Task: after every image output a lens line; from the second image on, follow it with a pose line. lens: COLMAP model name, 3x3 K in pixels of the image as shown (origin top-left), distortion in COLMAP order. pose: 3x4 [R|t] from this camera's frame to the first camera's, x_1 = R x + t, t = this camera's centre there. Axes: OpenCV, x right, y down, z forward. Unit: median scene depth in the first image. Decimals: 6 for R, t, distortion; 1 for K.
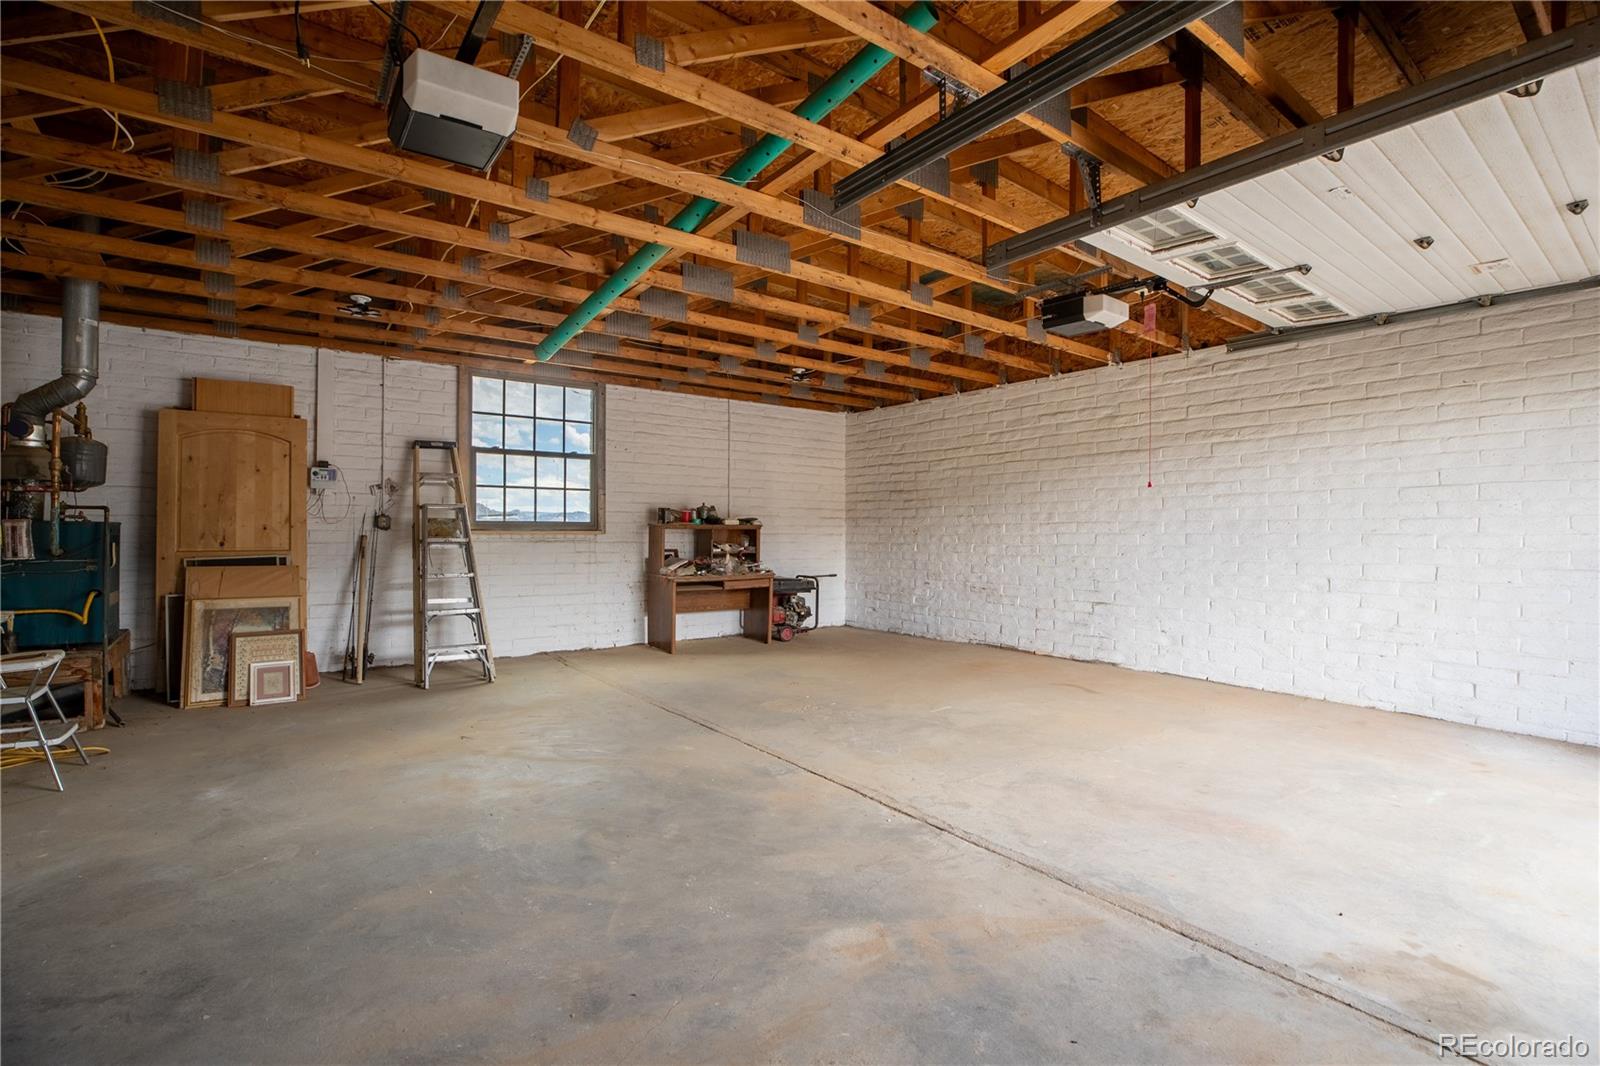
lens RADIAL K [[734.5, 0, 805.4], [0, 734.5, 531.5], [0, 0, 1]] dist [-0.047149, 0.014190]
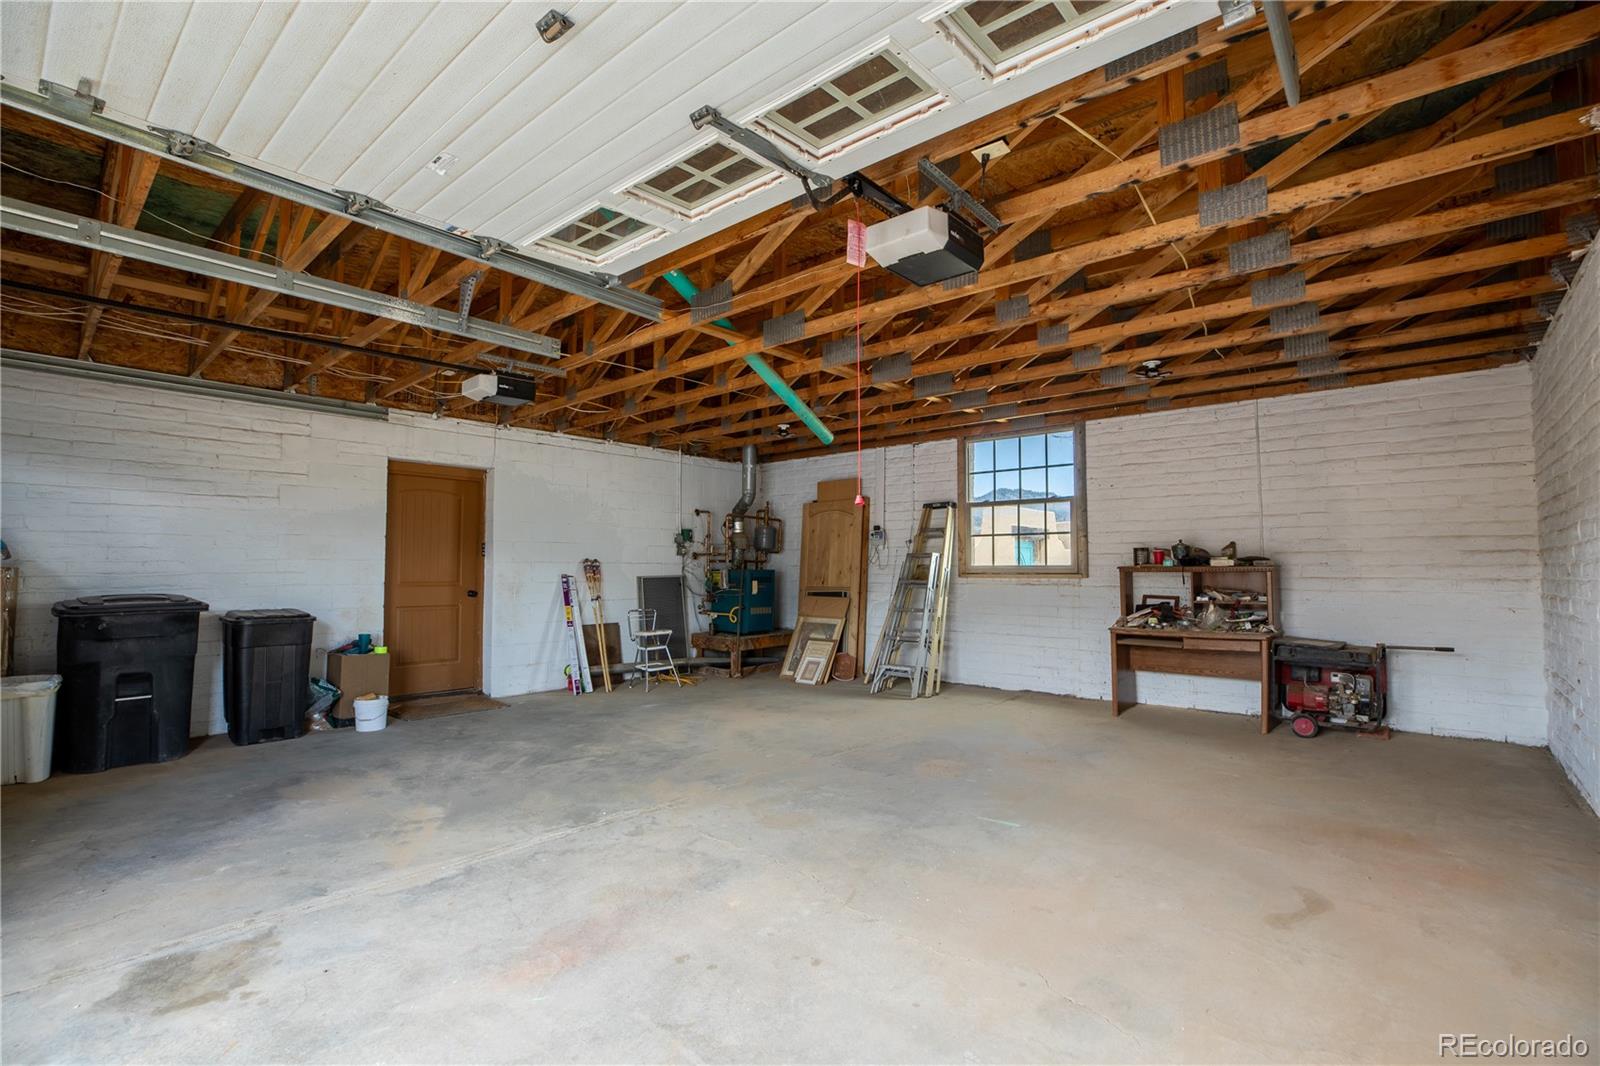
lens RADIAL K [[734.5, 0, 805.4], [0, 734.5, 531.5], [0, 0, 1]] dist [-0.047149, 0.014190]
pose [[0.212010, -0.056559, -0.975629, 0.771978], [-0.000936, 0.998312, -0.058078, -0.001440], [0.977267, 0.013226, 0.211600, 0.588538]]
